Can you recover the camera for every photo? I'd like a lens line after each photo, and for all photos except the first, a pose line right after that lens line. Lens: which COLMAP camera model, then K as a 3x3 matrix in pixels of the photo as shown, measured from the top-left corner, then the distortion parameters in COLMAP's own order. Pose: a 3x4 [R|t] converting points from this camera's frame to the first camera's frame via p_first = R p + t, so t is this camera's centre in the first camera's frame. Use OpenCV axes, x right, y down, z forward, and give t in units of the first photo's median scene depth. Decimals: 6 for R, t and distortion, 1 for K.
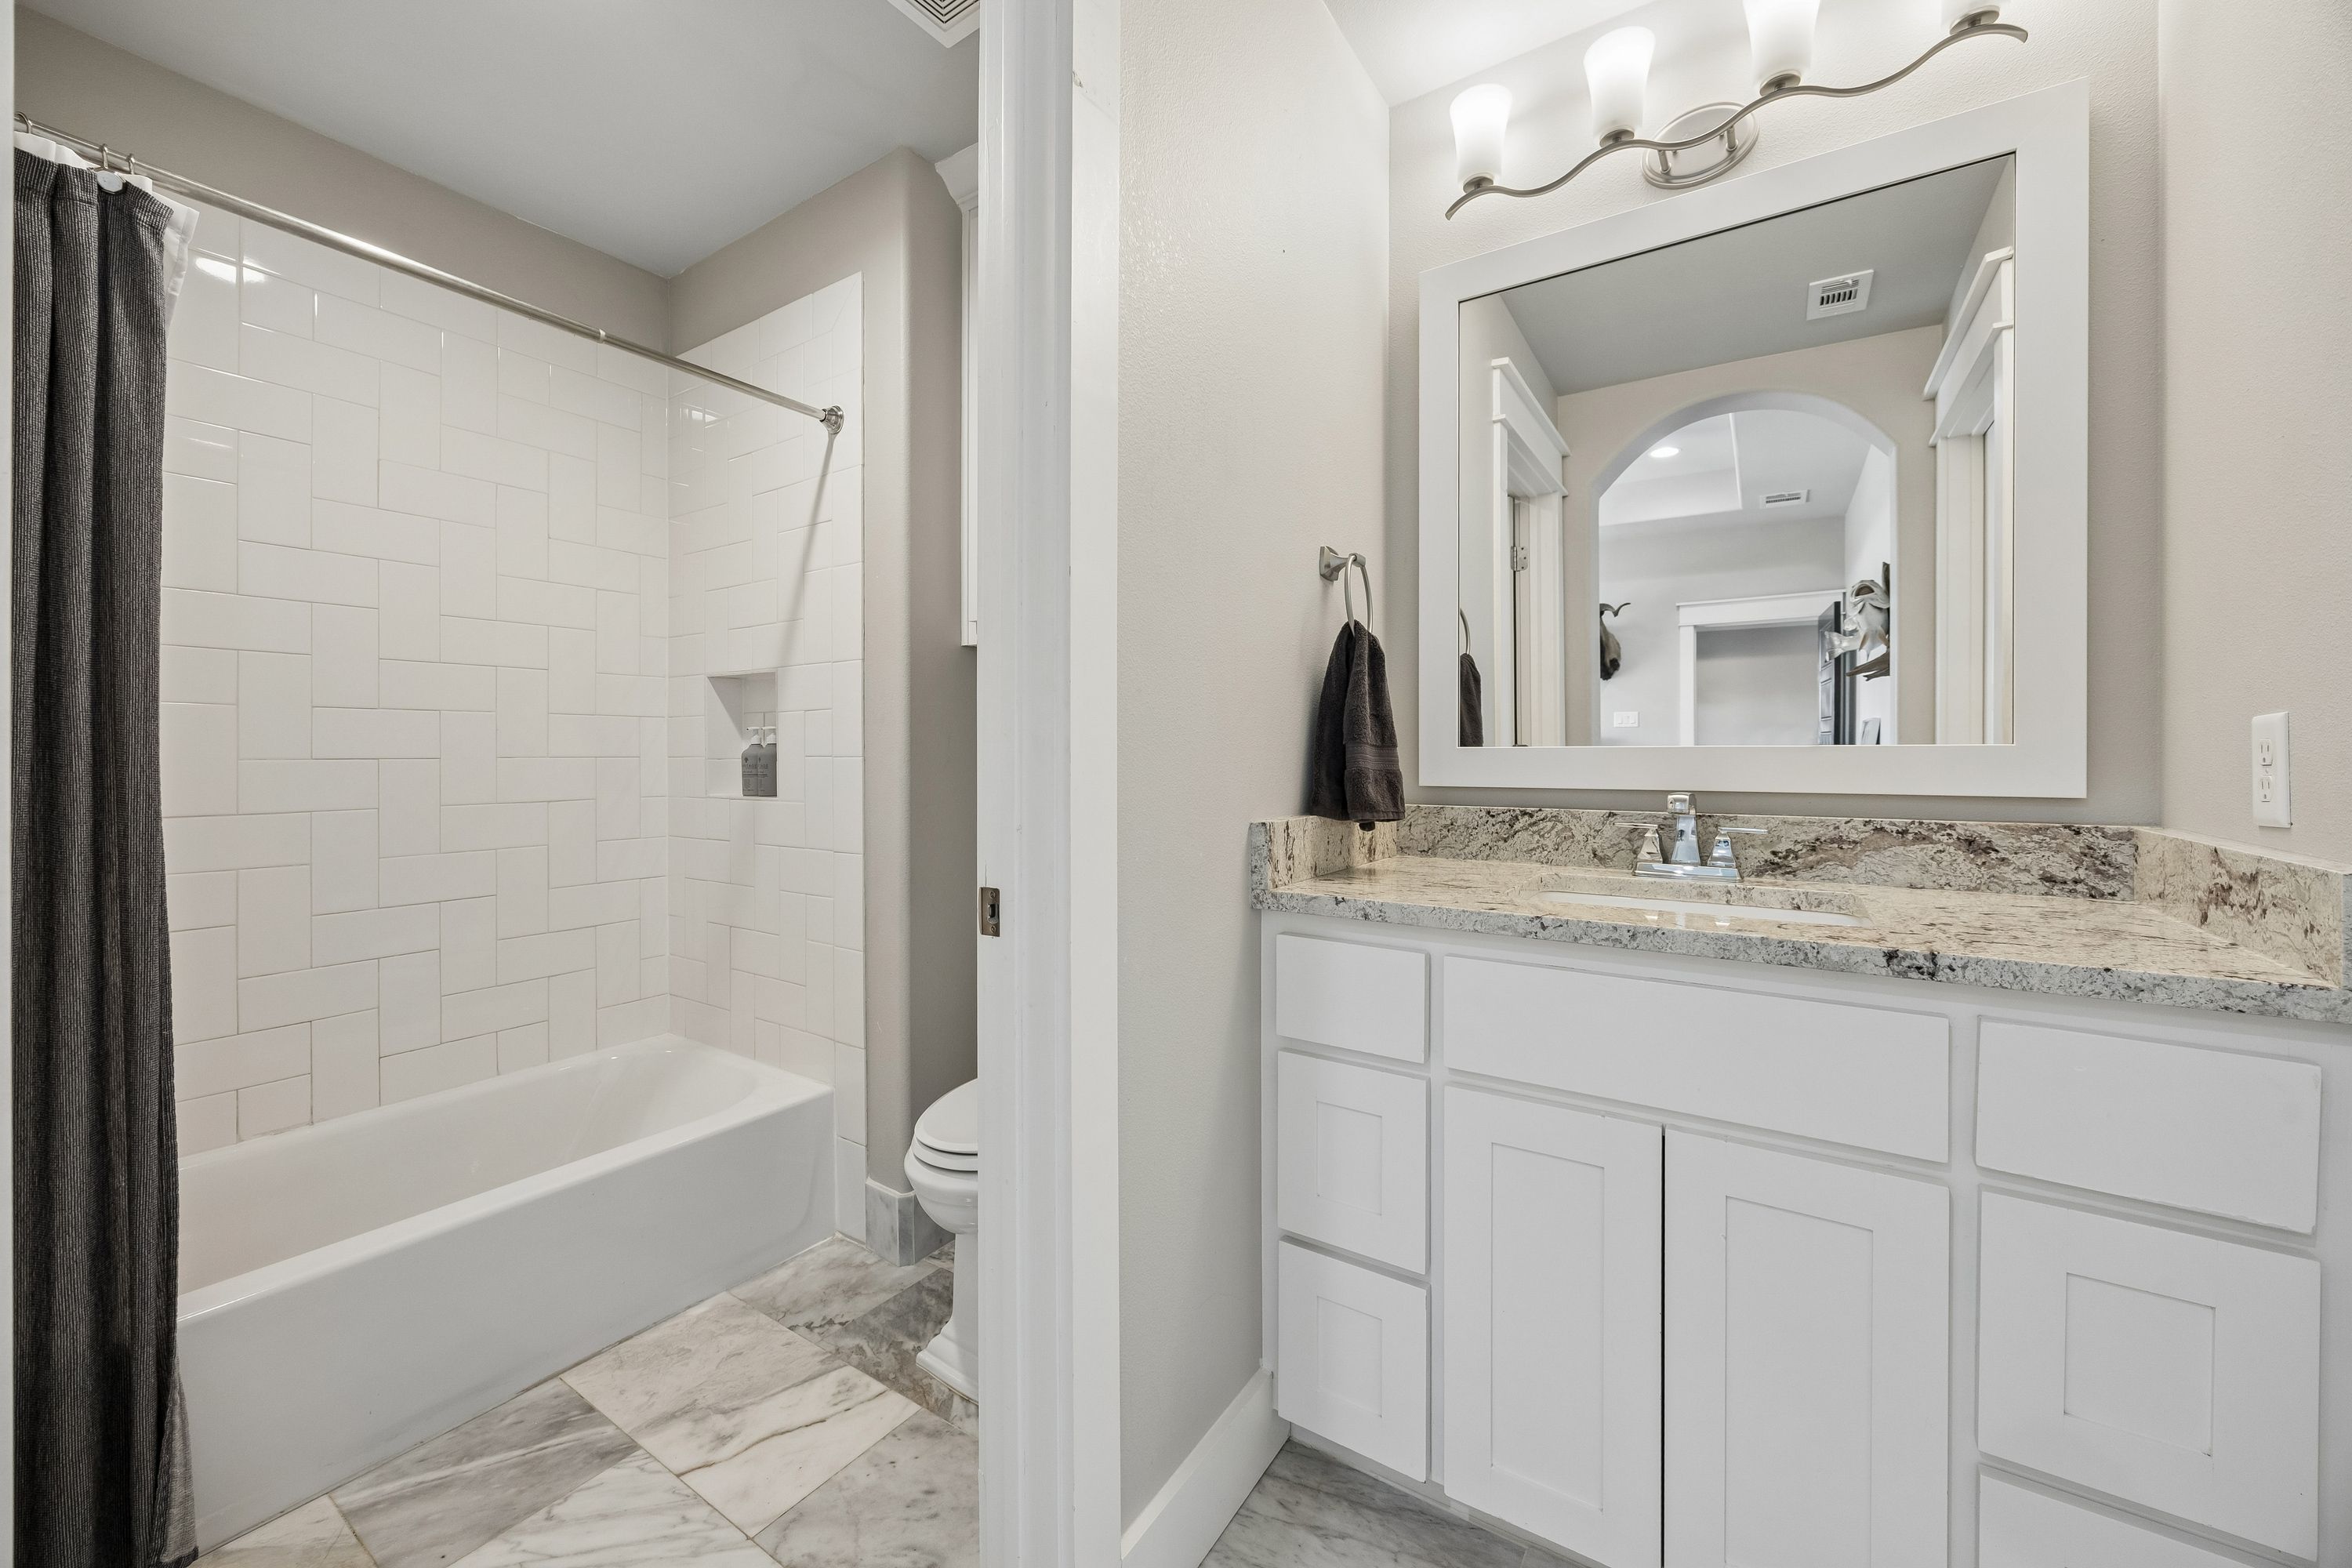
lens RADIAL K [[895.3, 0, 1180.6], [0, 895.3, 769.1], [0, 0, 1]] dist [0.002156, 0.000312]
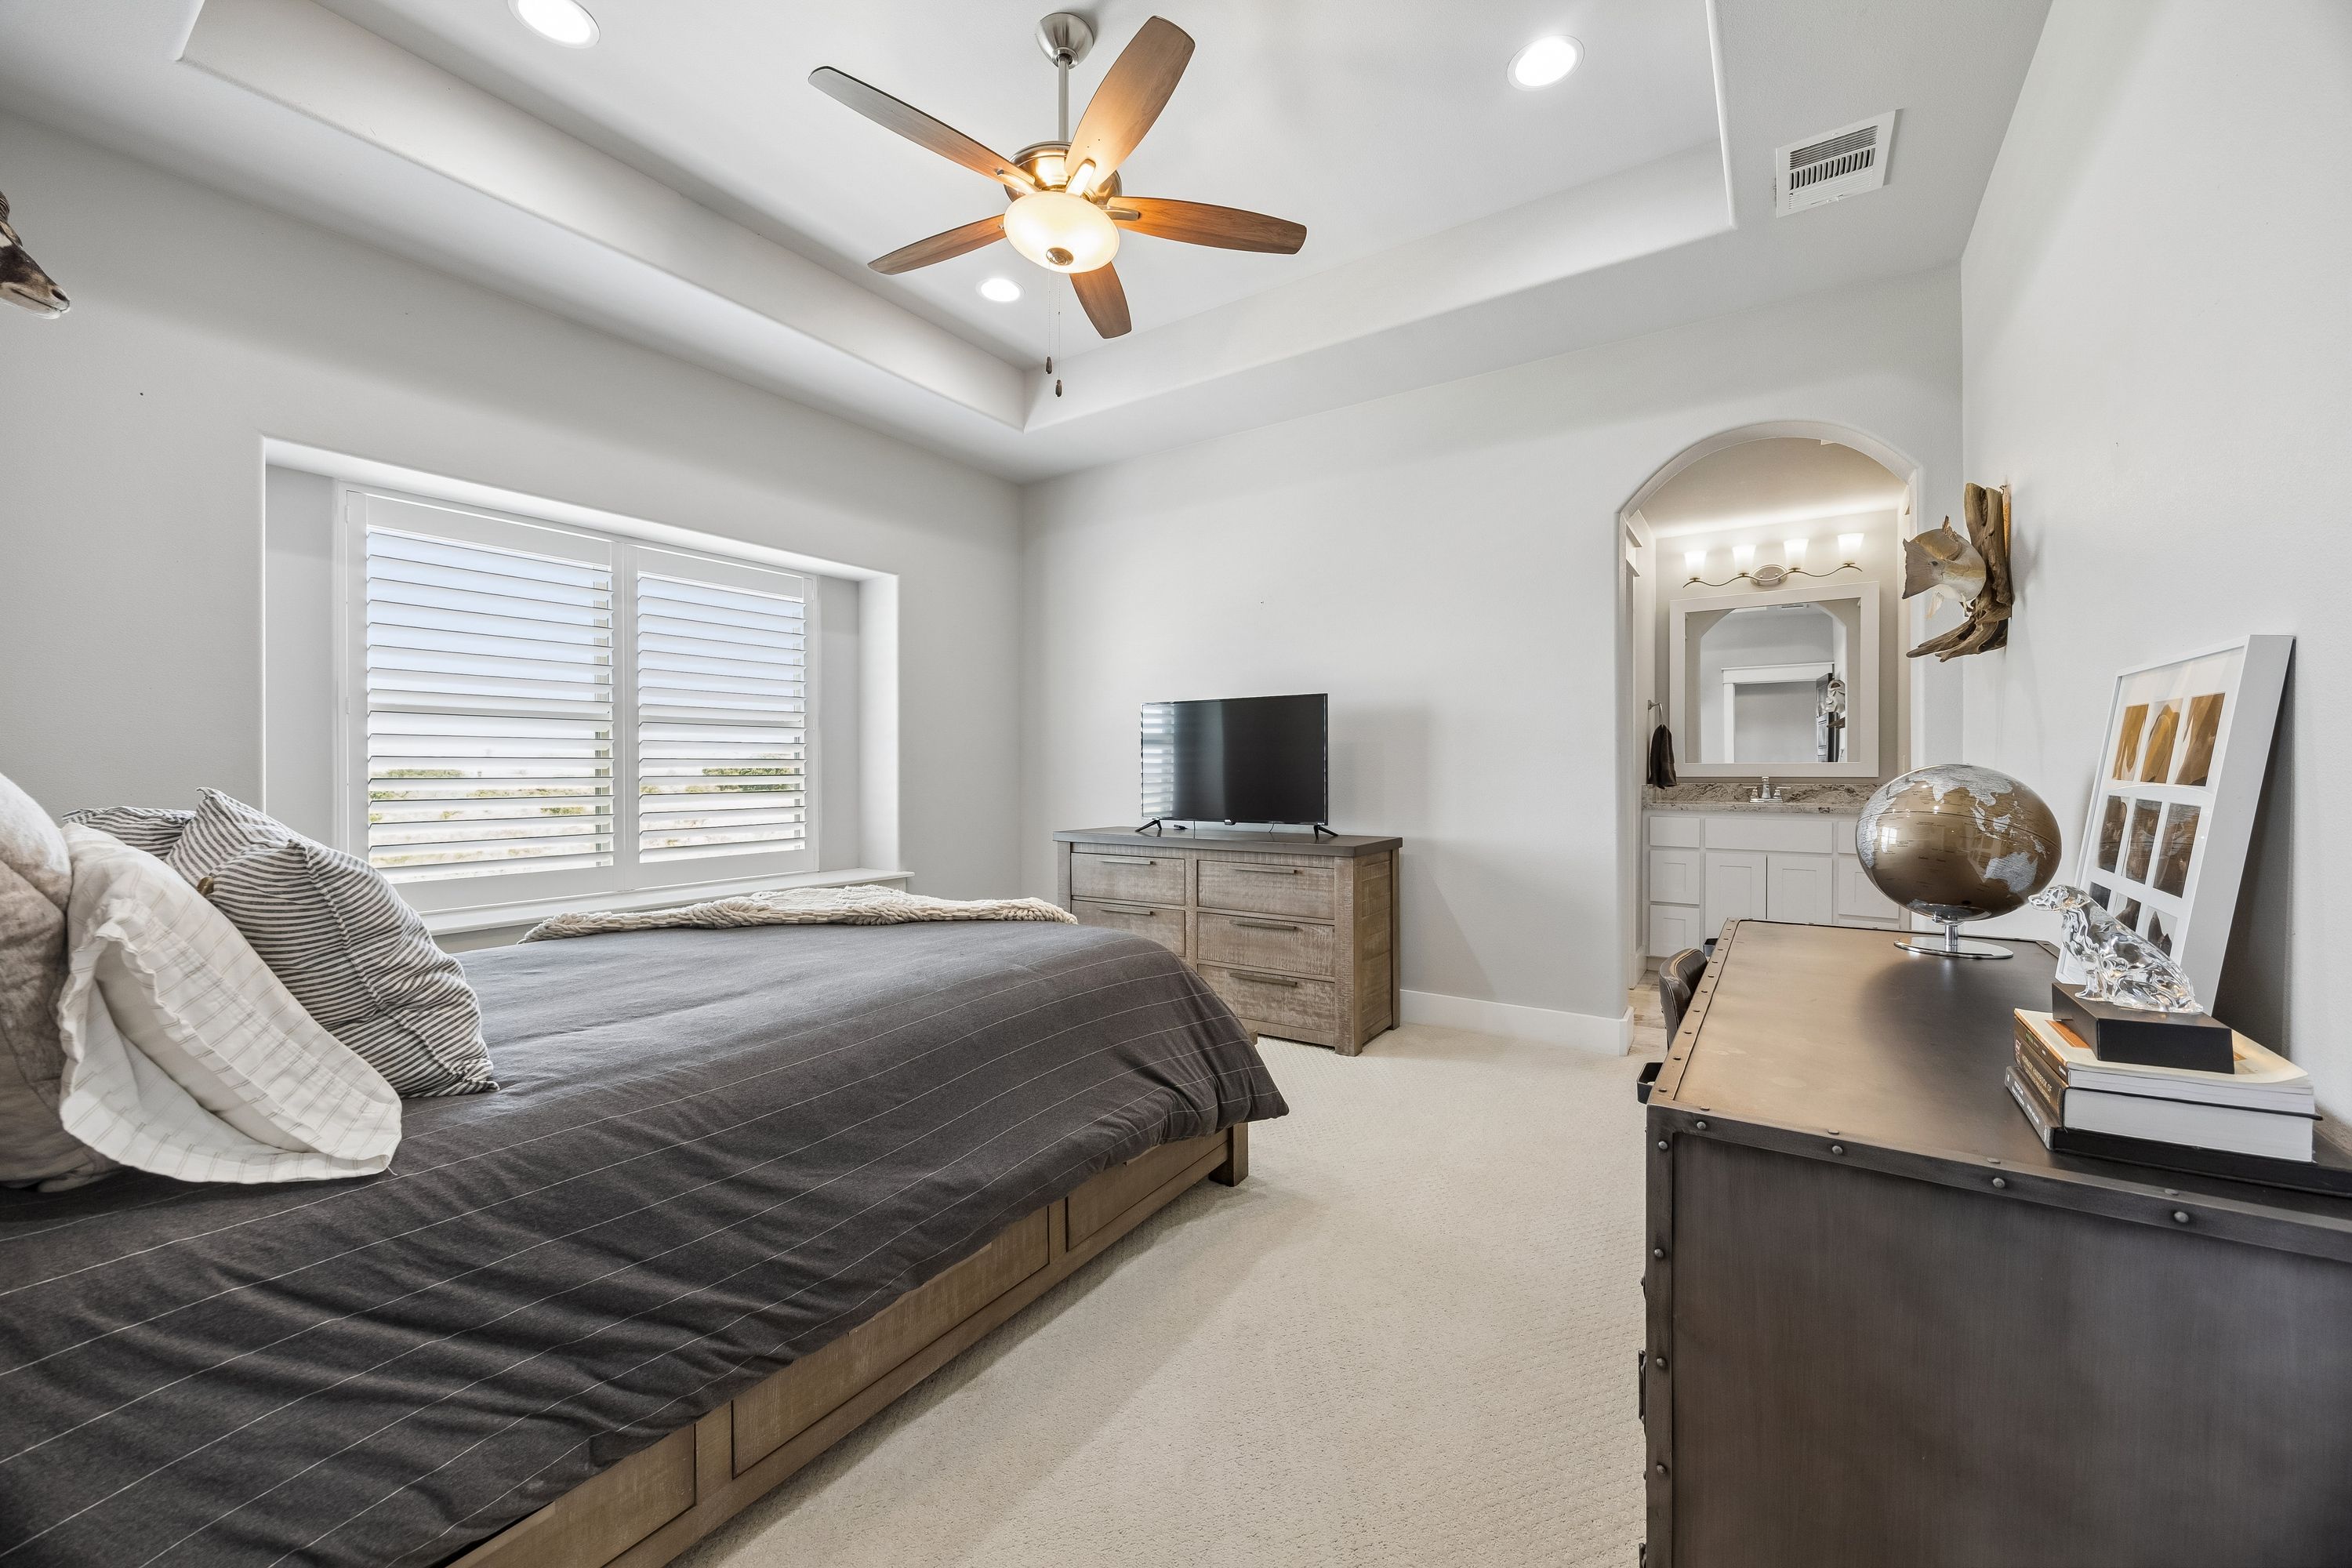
lens RADIAL K [[895.3, 0, 1174.6], [0, 895.3, 787.6], [0, 0, 1]] dist [0.002156, 0.000312]
pose [[0.999920, 0.000040, -0.012676, -1.534876], [-0.000051, 1.000000, -0.000878, 0.065888], [0.012676, 0.000878, 0.999919, -2.273467]]
